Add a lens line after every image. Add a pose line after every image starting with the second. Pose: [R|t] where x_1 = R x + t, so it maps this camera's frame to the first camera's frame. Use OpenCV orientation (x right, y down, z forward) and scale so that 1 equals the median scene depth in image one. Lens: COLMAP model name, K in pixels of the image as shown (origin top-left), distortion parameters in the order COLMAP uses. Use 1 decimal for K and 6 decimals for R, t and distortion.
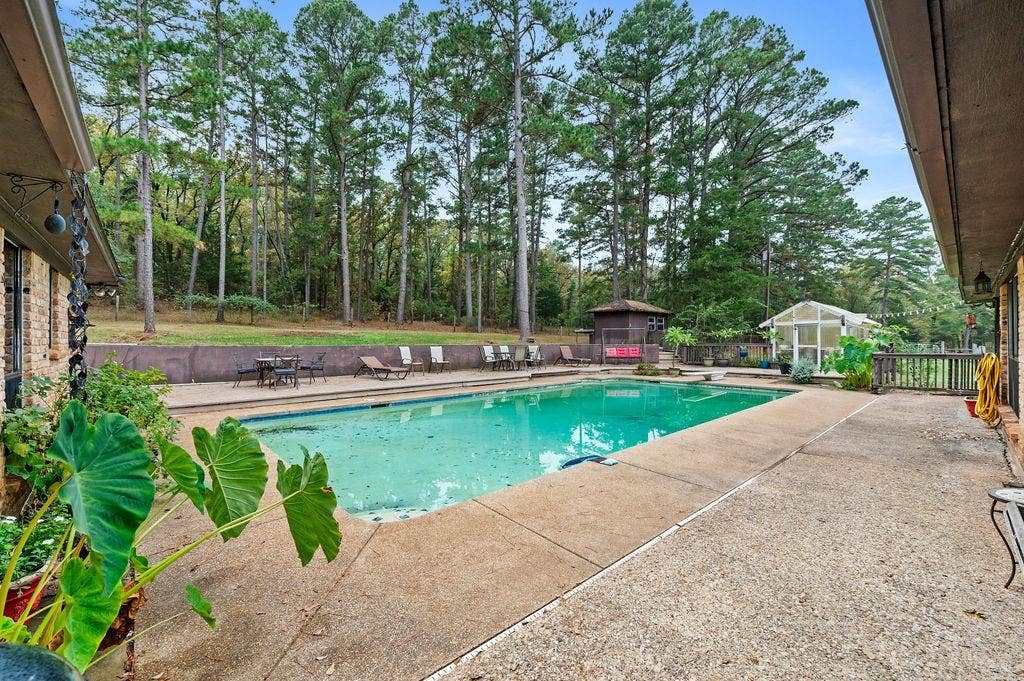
lens RADIAL K [[410.3, 0, 514.8], [0, 410.3, 339.5], [0, 0, 1]] dist [-0.000633, 0.000149]
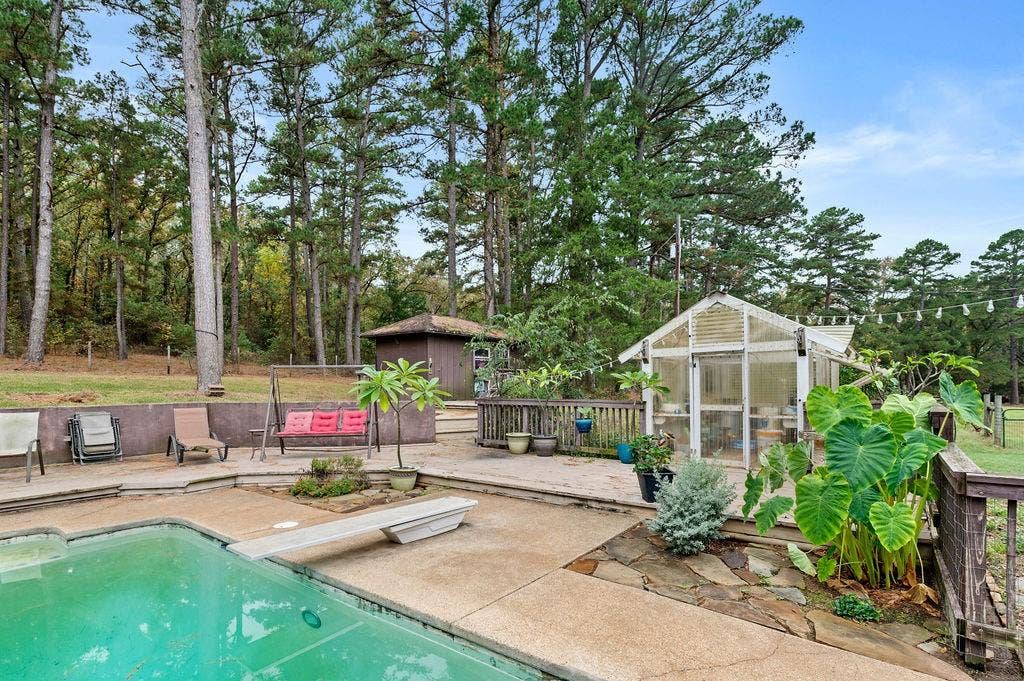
lens RADIAL K [[491.7, 0, 511.4], [0, 491.7, 384.0], [0, 0, 1]] dist [-0.001933, -0.000730]
pose [[0.983948, -0.006575, 0.178332, 0.216111], [0.006065, 0.999976, 0.003406, -0.005180], [-0.178350, -0.002270, 0.983965, 0.285466]]
